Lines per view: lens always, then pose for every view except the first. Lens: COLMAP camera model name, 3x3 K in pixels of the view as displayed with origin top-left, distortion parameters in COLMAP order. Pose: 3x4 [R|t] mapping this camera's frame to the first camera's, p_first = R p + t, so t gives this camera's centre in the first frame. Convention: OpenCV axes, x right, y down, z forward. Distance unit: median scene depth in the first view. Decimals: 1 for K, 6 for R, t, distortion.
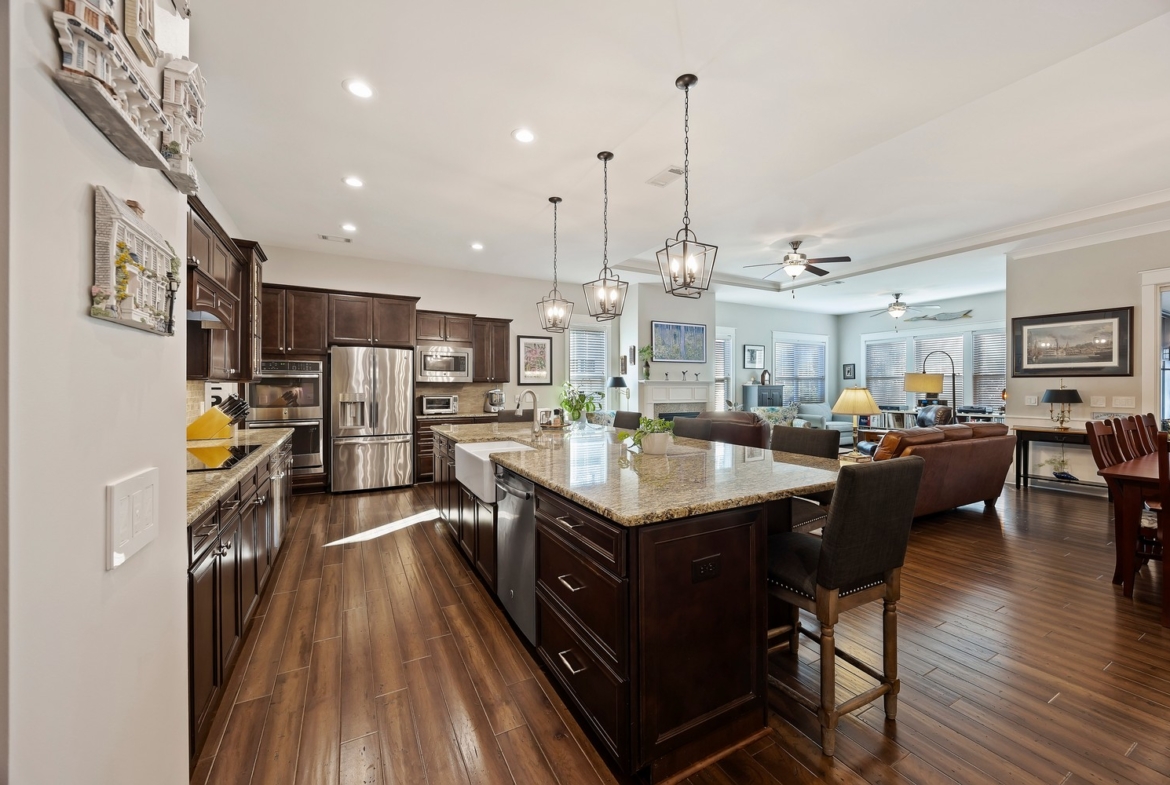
lens RADIAL K [[447.6, 0, 585.2], [0, 447.6, 387.7], [0, 0, 1]] dist [-0.001228, -0.000117]
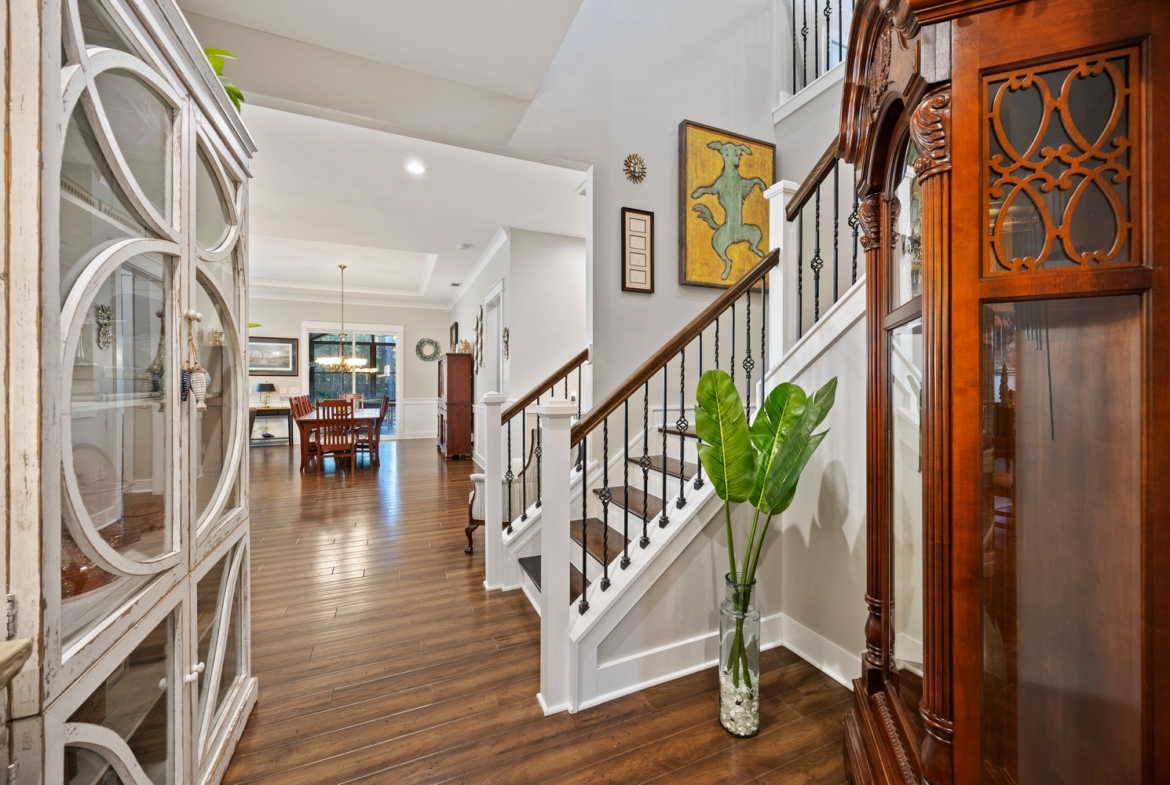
lens RADIAL K [[450.0, 0, 586.4], [0, 450.0, 381.5], [0, 0, 1]] dist [-0.001218, -0.000186]
pose [[0.087050, -0.001213, 0.996203, -0.445965], [0.004156, 0.999991, 0.000854, 0.000016], [-0.996195, 0.004066, 0.087054, -0.298090]]
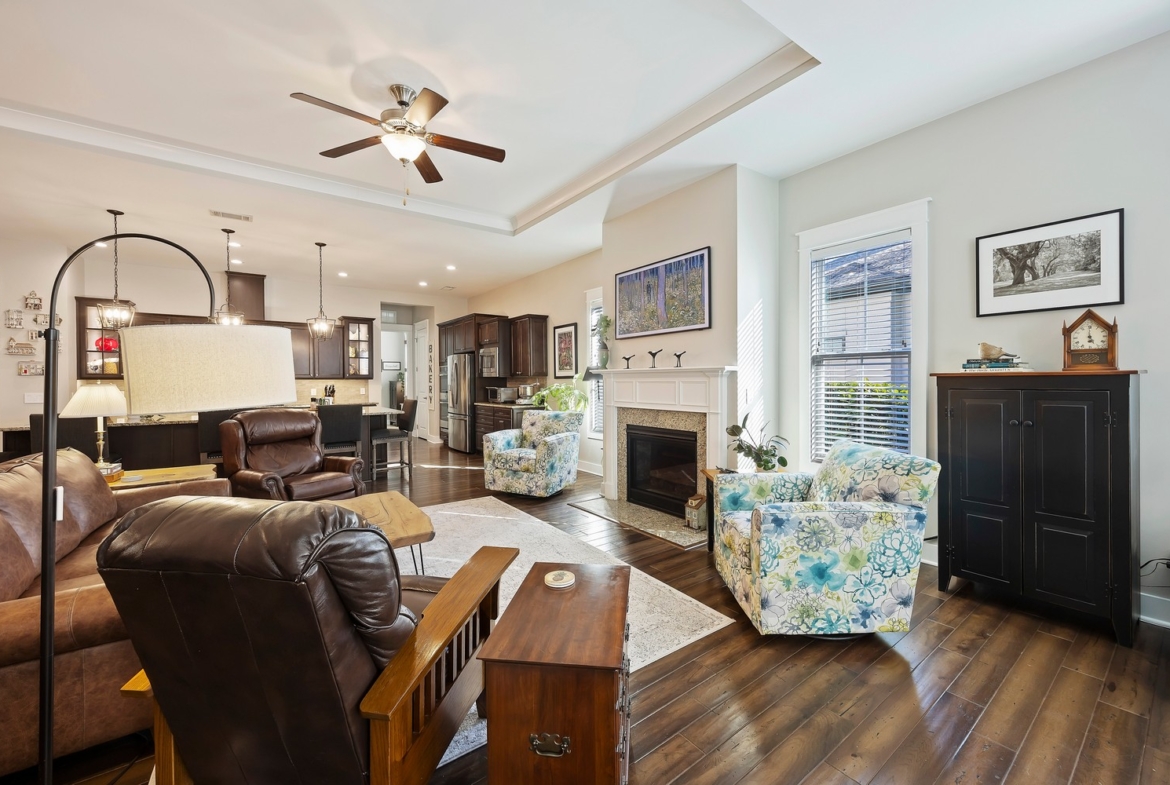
lens RADIAL K [[456.1, 0, 587.2], [0, 456.1, 380.3], [0, 0, 1]] dist [-0.001221, 0.000070]
pose [[0.144787, 0.000329, -0.989463, 1.028717], [0.005853, 0.999982, 0.001189, -0.003737], [0.989446, -0.005964, 0.144782, 1.153340]]
